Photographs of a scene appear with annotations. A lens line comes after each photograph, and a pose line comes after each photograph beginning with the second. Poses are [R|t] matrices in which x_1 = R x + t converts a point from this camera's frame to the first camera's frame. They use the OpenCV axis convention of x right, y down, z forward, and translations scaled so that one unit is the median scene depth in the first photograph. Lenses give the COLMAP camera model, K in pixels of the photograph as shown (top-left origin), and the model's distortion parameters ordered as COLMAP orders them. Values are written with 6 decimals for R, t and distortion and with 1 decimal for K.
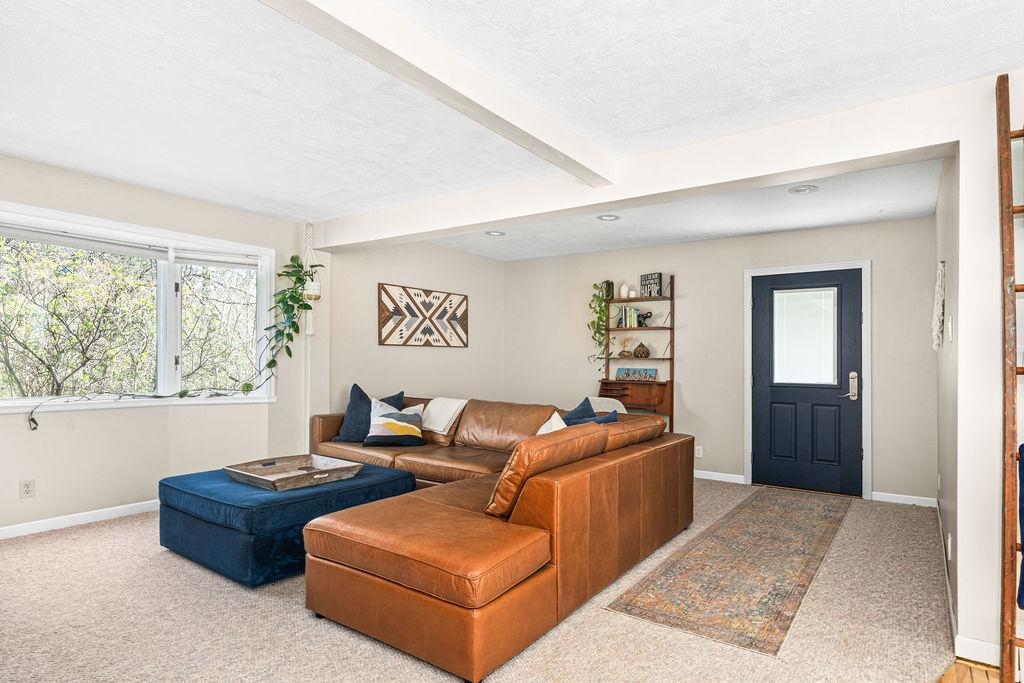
lens RADIAL K [[493.6, 0, 561.0], [0, 493.6, 365.3], [0, 0, 1]] dist [0.002454, 0.000302]
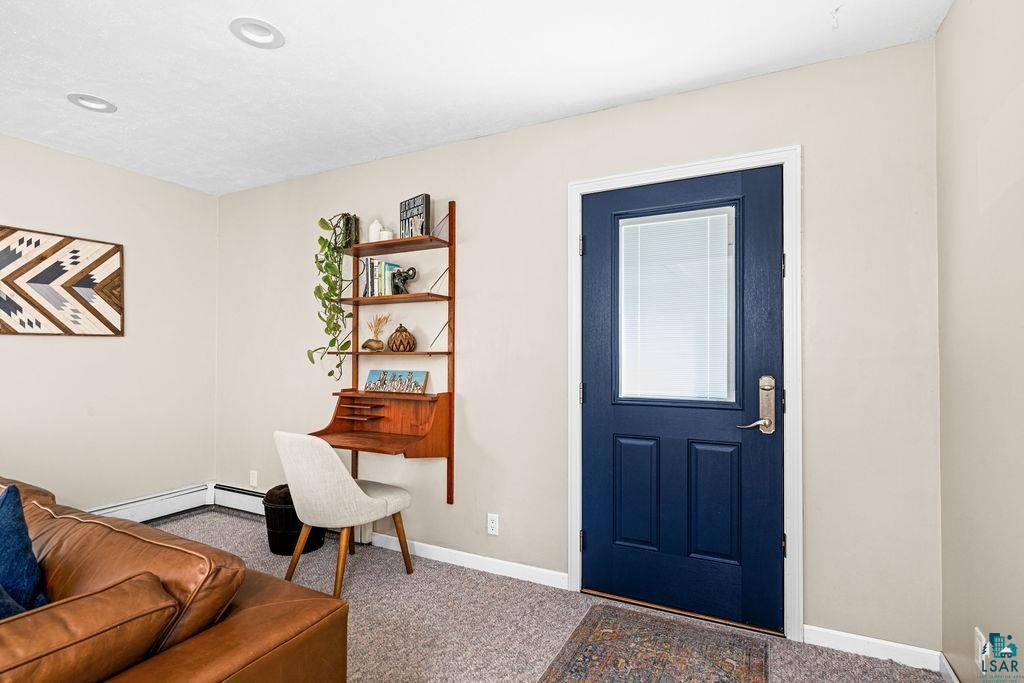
lens RADIAL K [[494.7, 0, 534.4], [0, 494.7, 377.4], [0, 0, 1]] dist [0.000493, -0.000004]
pose [[0.986378, -0.018341, 0.163468, 0.247907], [0.012444, 0.999237, 0.037024, -0.005755], [-0.164022, -0.034486, 0.985854, 0.483496]]
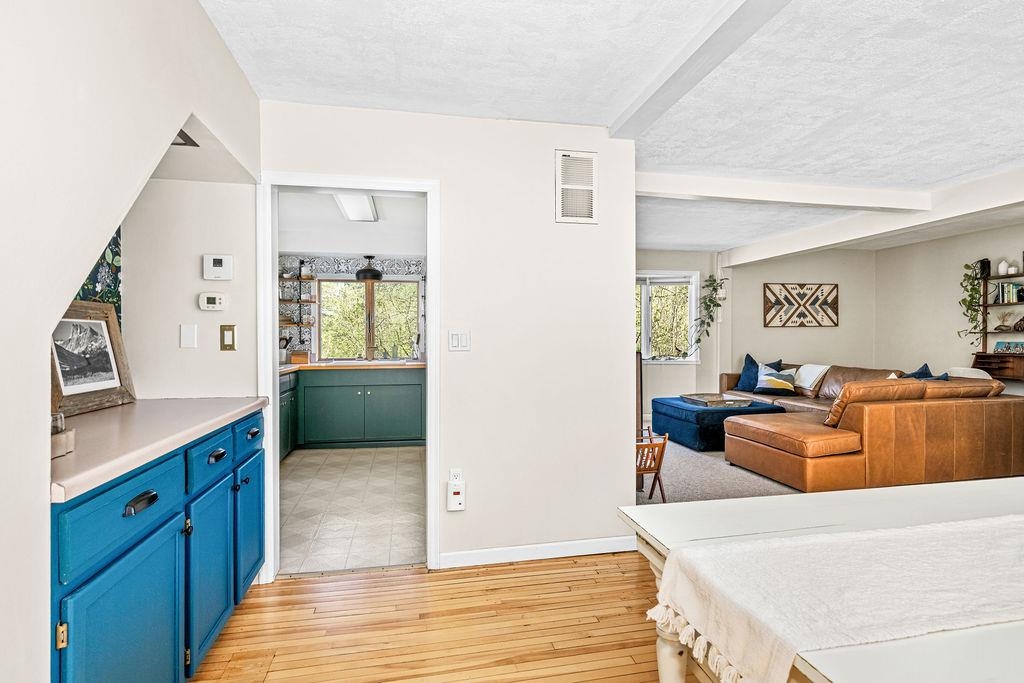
lens RADIAL K [[459.0, 0, 571.0], [0, 459.0, 343.7], [0, 0, 1]] dist [0.000282, 0.000066]
pose [[0.724490, -0.005818, -0.689260, 0.157091], [0.006179, 0.999979, -0.001946, 0.006757], [0.689257, -0.002849, 0.724511, -0.385988]]
